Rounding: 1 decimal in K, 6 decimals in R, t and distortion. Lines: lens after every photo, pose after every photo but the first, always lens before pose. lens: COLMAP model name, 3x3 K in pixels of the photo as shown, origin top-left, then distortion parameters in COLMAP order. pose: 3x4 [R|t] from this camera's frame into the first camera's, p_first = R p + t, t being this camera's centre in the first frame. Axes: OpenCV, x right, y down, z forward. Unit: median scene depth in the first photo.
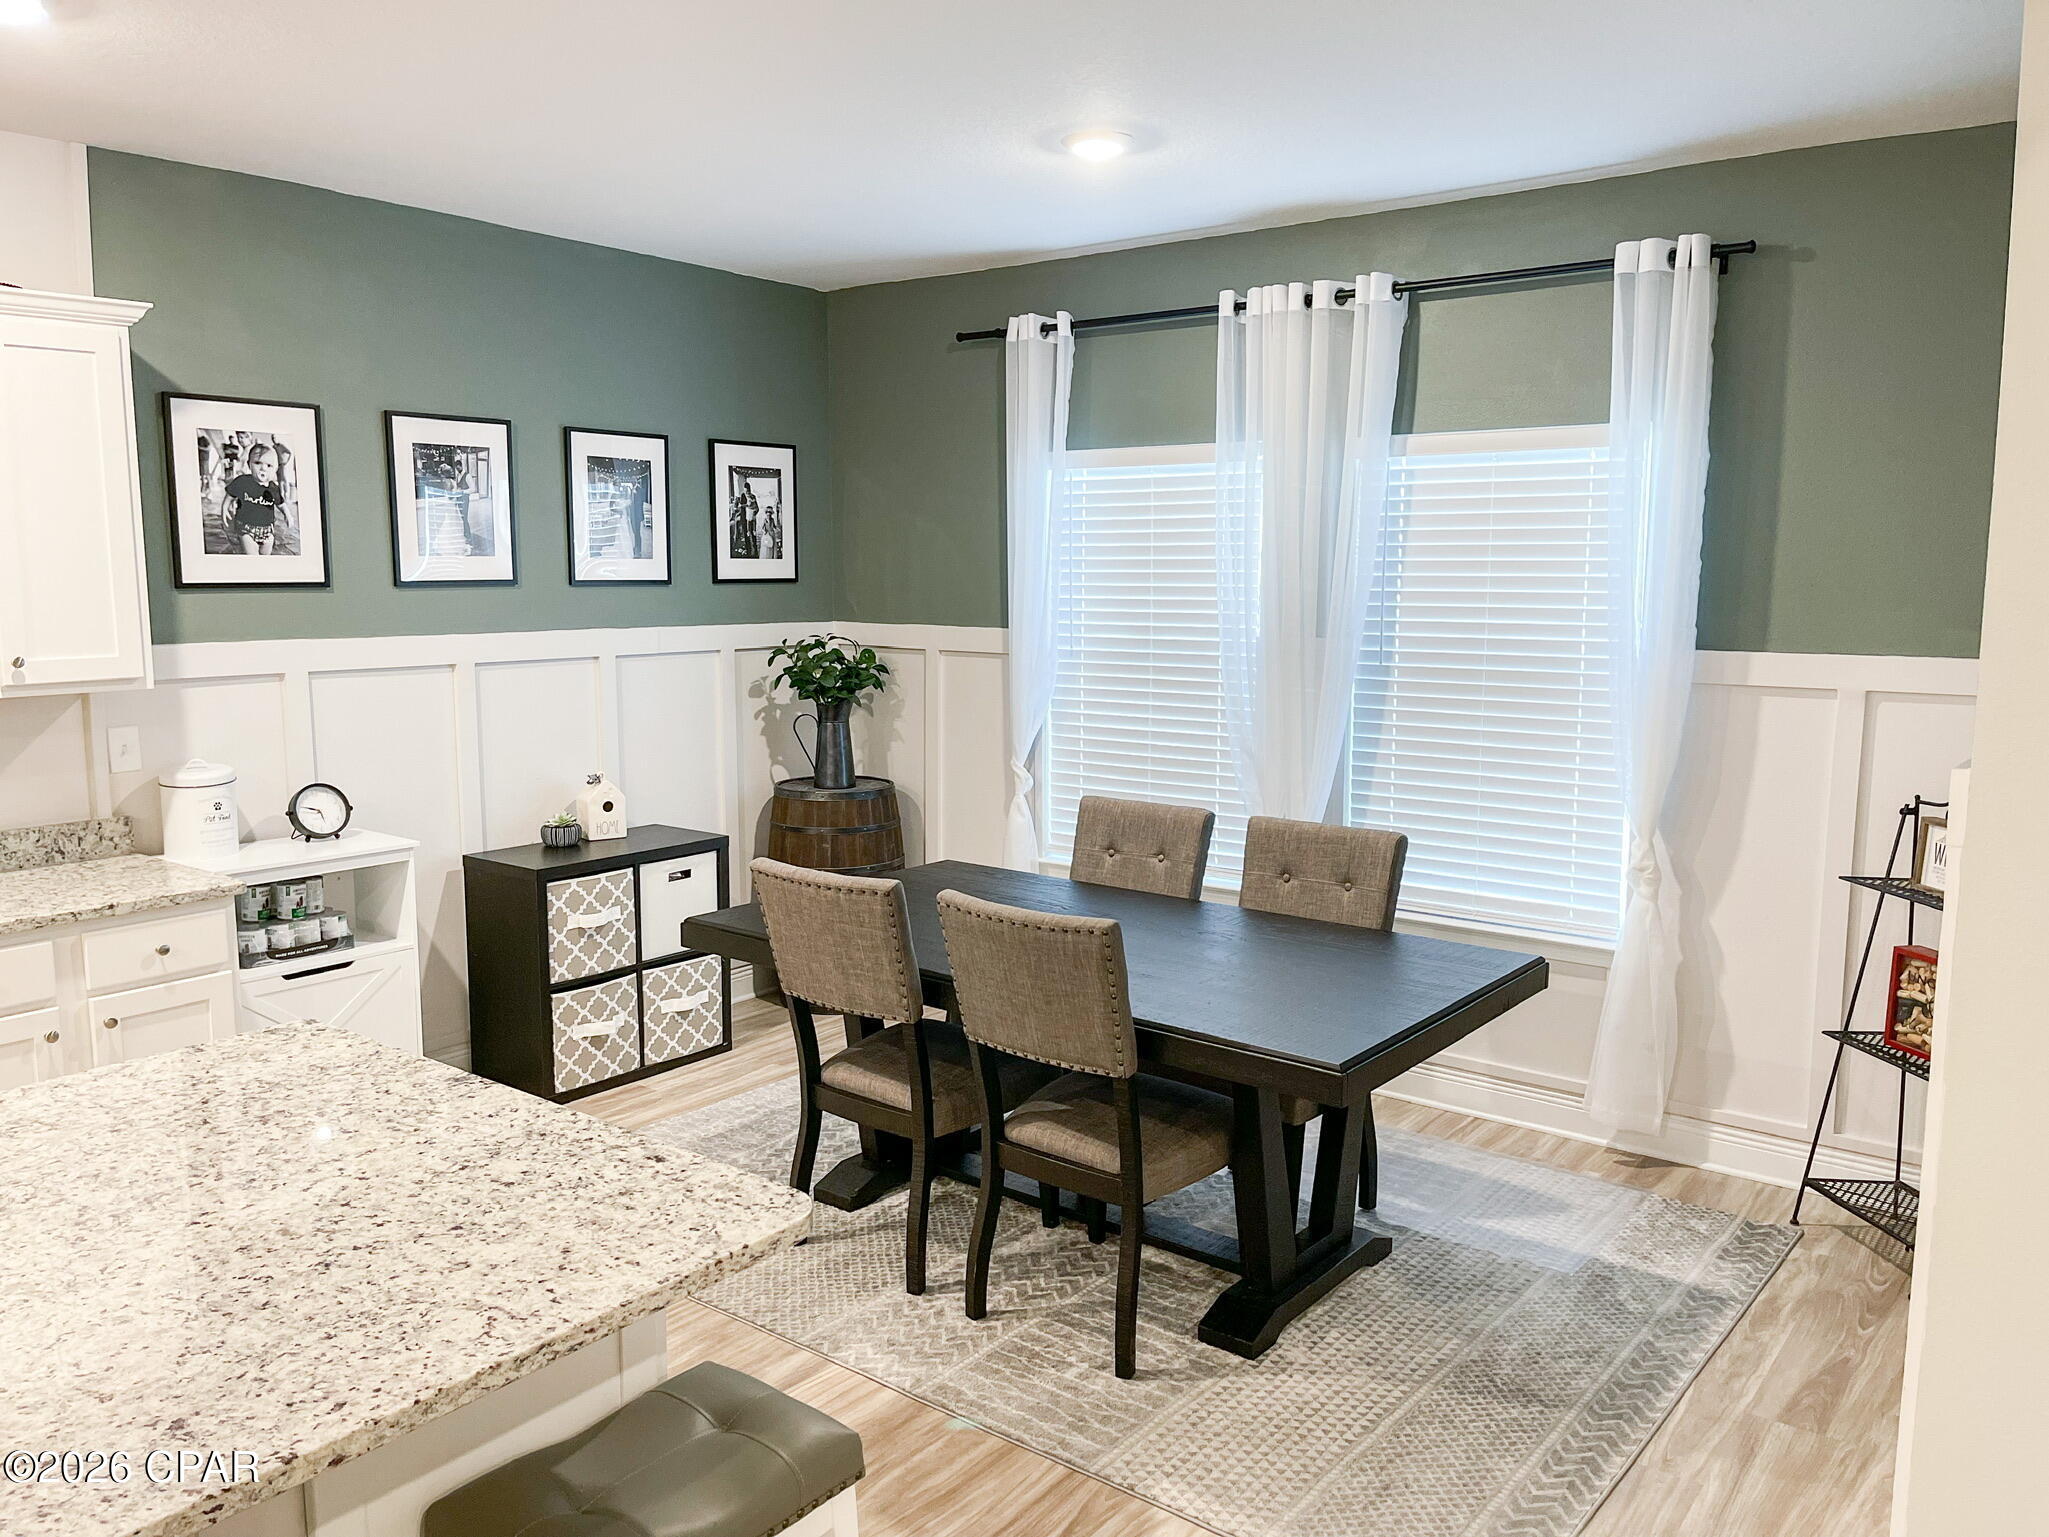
lens RADIAL K [[1542.9, 0, 1030.4], [0, 1542.9, 774.8], [0, 0, 1]] dist [0.057110, -0.059741]
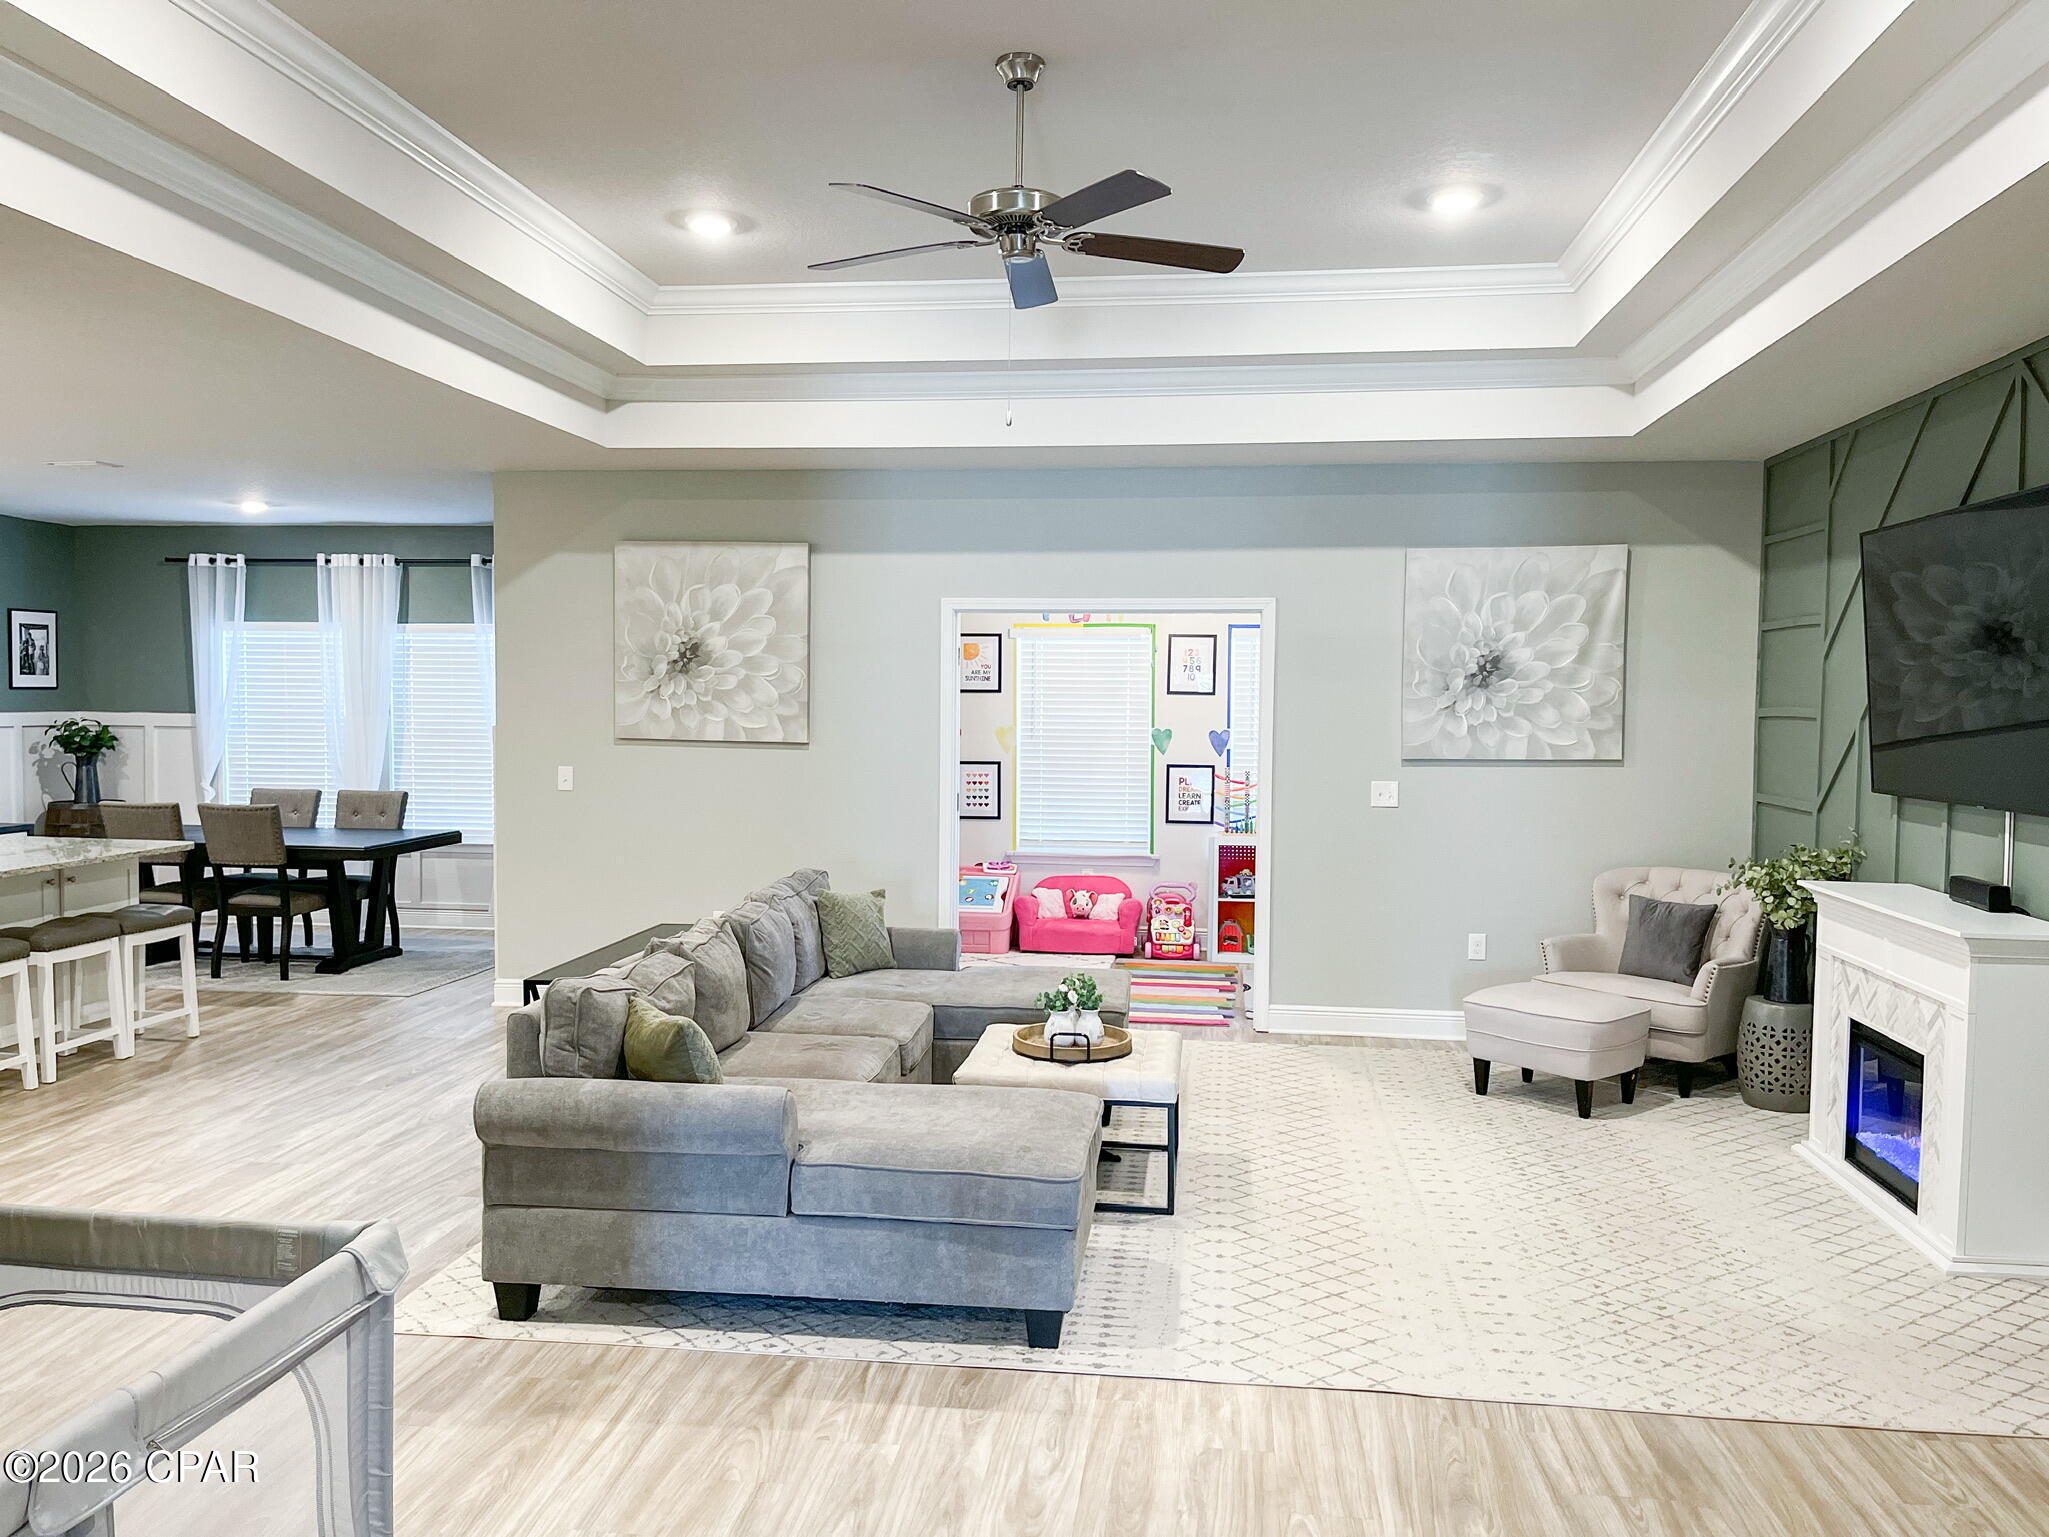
lens RADIAL K [[1542.9, 0, 1030.4], [0, 1542.9, 774.8], [0, 0, 1]] dist [0.057110, -0.059741]
pose [[0.864115, -0.020005, 0.502897, -0.113492], [0.060935, 0.996018, -0.065082, 0.189983], [-0.499592, 0.086882, 0.861893, -1.305878]]
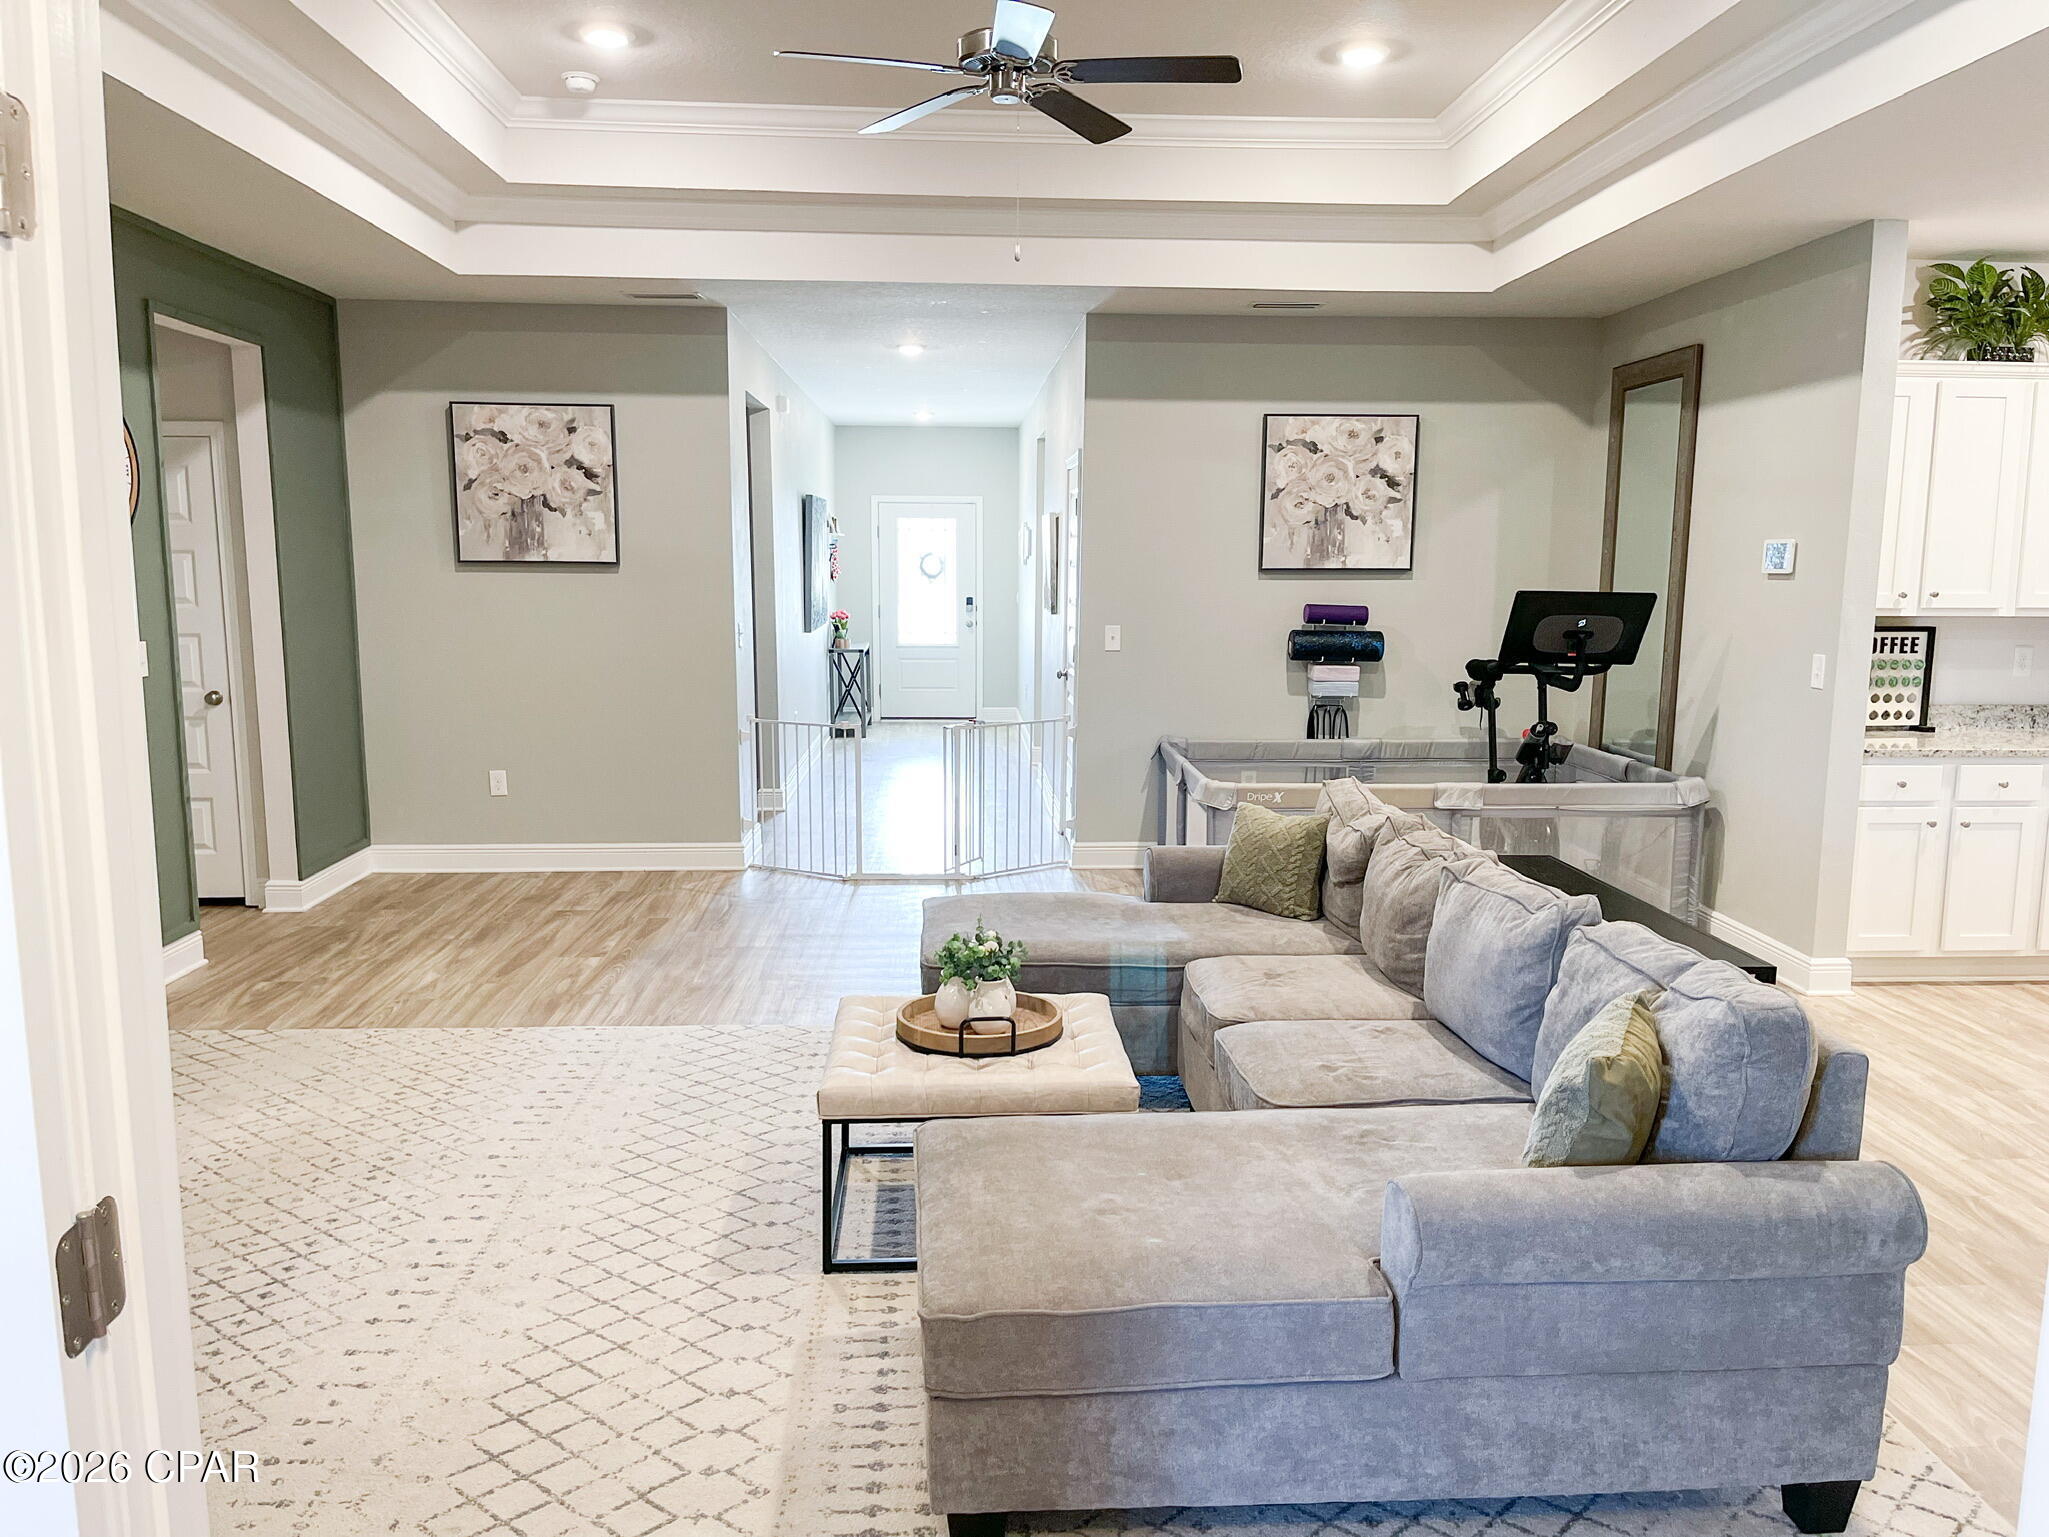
lens RADIAL K [[1542.9, 0, 1030.4], [0, 1542.9, 774.8], [0, 0, 1]] dist [0.057110, -0.059741]
pose [[-0.761080, 0.083247, -0.643294, 0.900900], [-0.097492, 0.965785, 0.240322, 0.003487], [0.641290, 0.245620, -0.726924, 0.148310]]
